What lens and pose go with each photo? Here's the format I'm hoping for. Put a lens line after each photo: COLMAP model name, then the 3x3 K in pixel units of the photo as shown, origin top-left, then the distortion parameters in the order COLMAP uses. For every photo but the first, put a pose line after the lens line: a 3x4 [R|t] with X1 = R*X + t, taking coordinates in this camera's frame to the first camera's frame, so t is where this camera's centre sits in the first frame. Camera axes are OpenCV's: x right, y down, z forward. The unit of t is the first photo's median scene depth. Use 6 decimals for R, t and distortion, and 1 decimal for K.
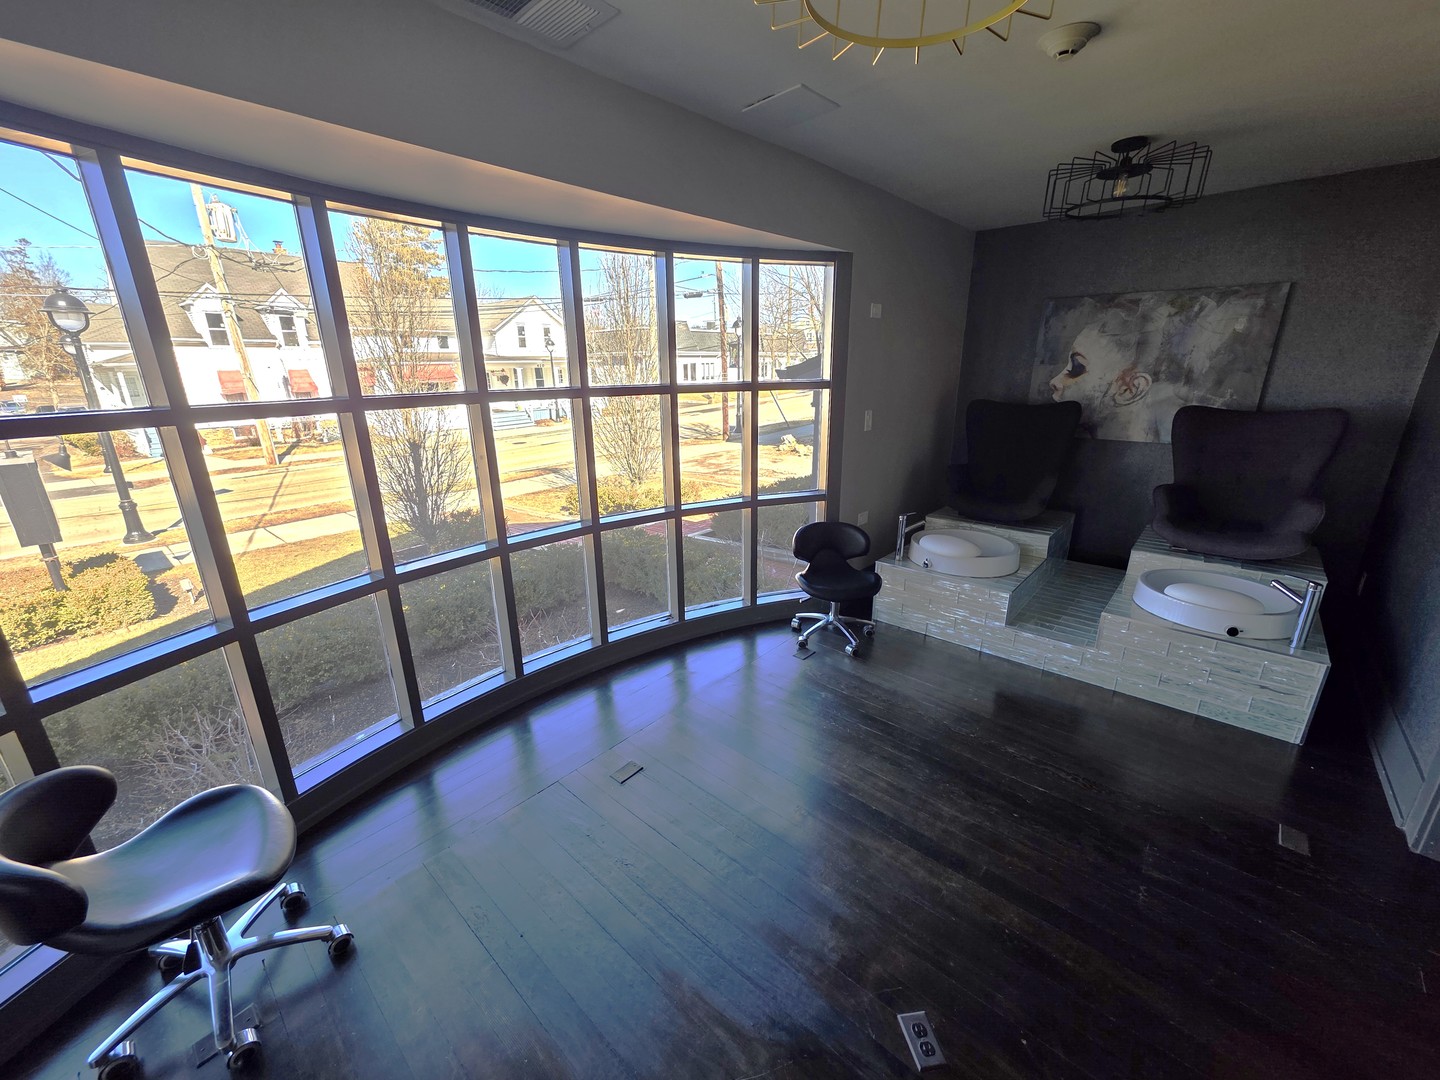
lens RADIAL K [[574.1, 0, 715.9], [0, 574.1, 539.5], [0, 0, 1]] dist [0.003012, 0.000227]
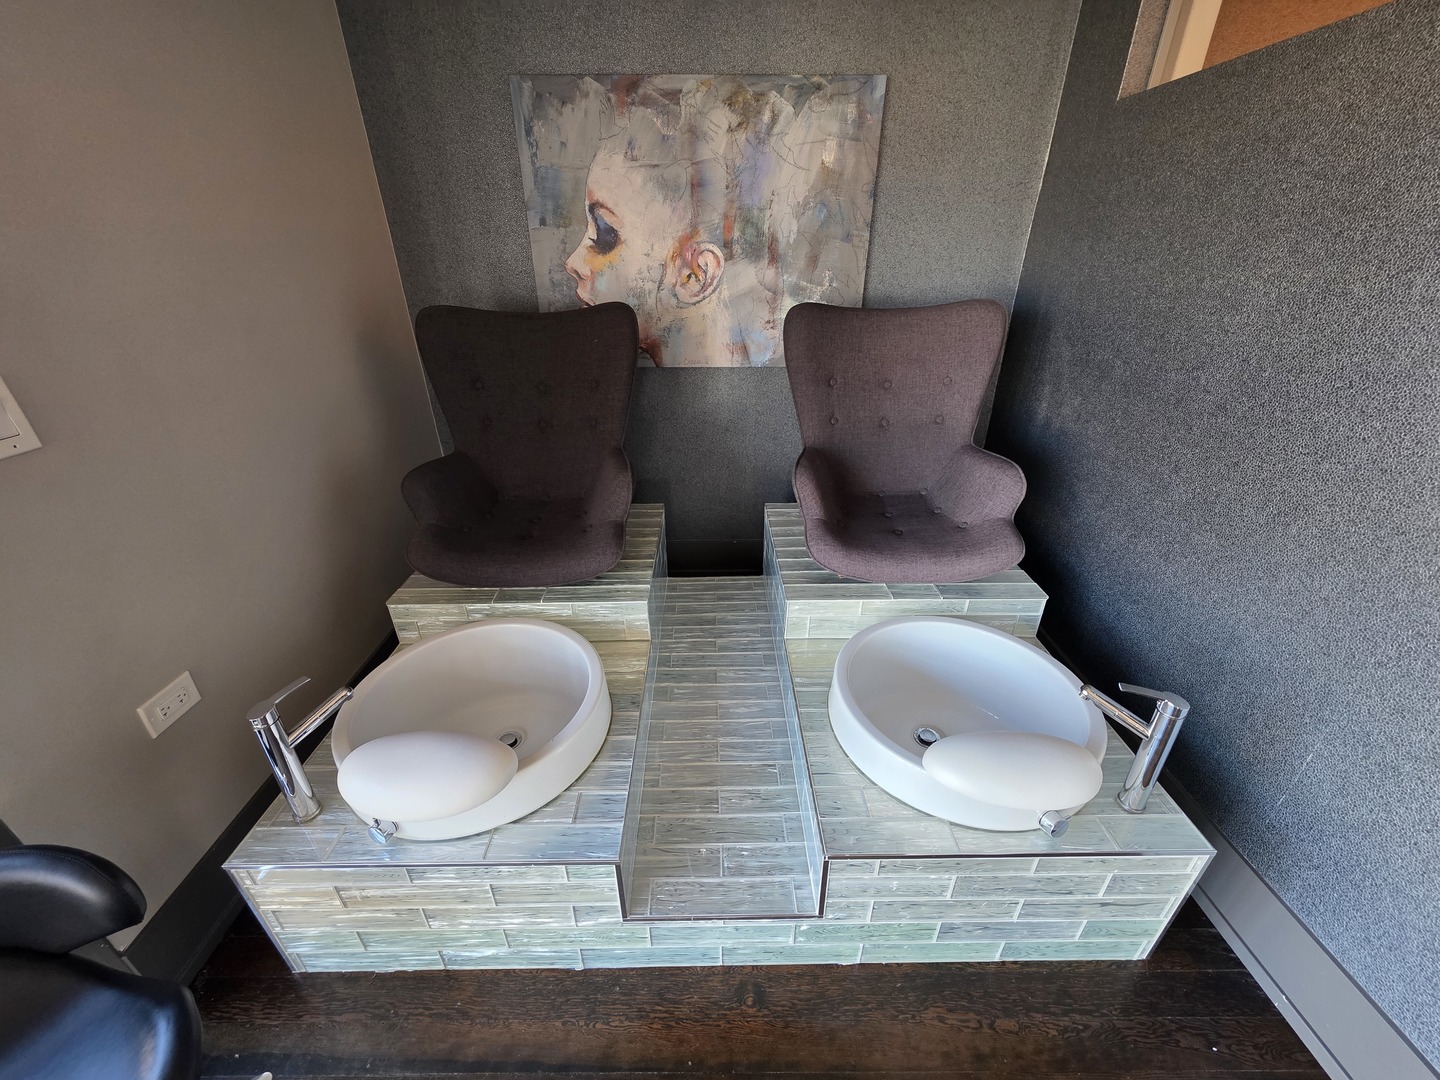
lens RADIAL K [[574.1, 0, 714.5], [0, 574.1, 545.1], [0, 0, 1]] dist [0.003012, 0.000227]
pose [[0.739526, -0.304558, 0.600287, 0.318212], [0.195226, 0.950501, 0.241731, -0.143625], [-0.644195, -0.061575, 0.762379, 0.549365]]
